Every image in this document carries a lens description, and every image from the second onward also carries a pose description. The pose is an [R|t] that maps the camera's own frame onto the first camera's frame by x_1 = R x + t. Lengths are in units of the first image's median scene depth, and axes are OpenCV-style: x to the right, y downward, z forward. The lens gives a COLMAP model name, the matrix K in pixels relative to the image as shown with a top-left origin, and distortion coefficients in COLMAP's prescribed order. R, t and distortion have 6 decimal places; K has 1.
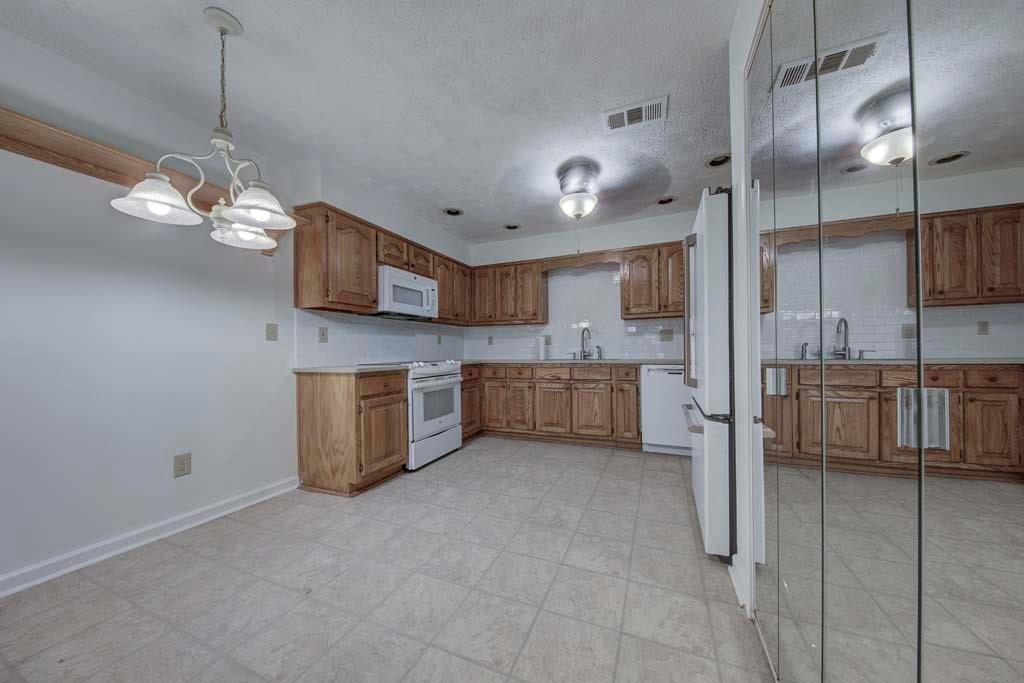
lens RADIAL K [[348.2, 0, 511.6], [0, 348.2, 350.3], [0, 0, 1]] dist [0.002306, 0.000058]
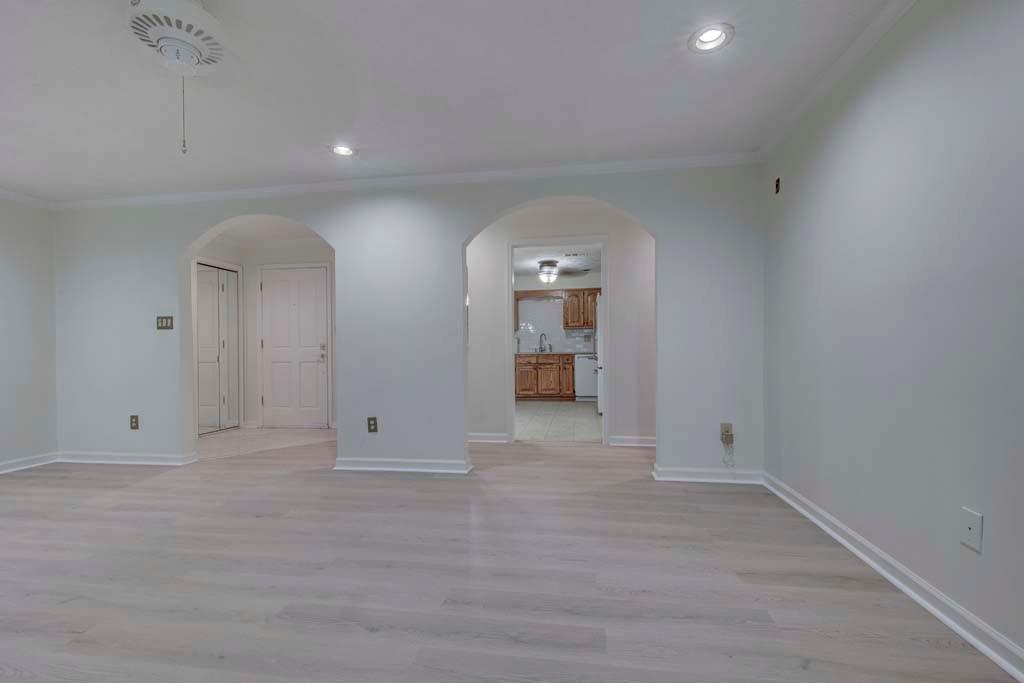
lens RADIAL K [[451.6, 0, 516.1], [0, 451.6, 340.9], [0, 0, 1]] dist [0.004297, 0.000246]
pose [[0.967102, 0.004875, 0.254344, -0.516983], [-0.000554, 0.999854, -0.017054, 0.009085], [-0.254390, 0.016352, 0.966963, -1.190222]]
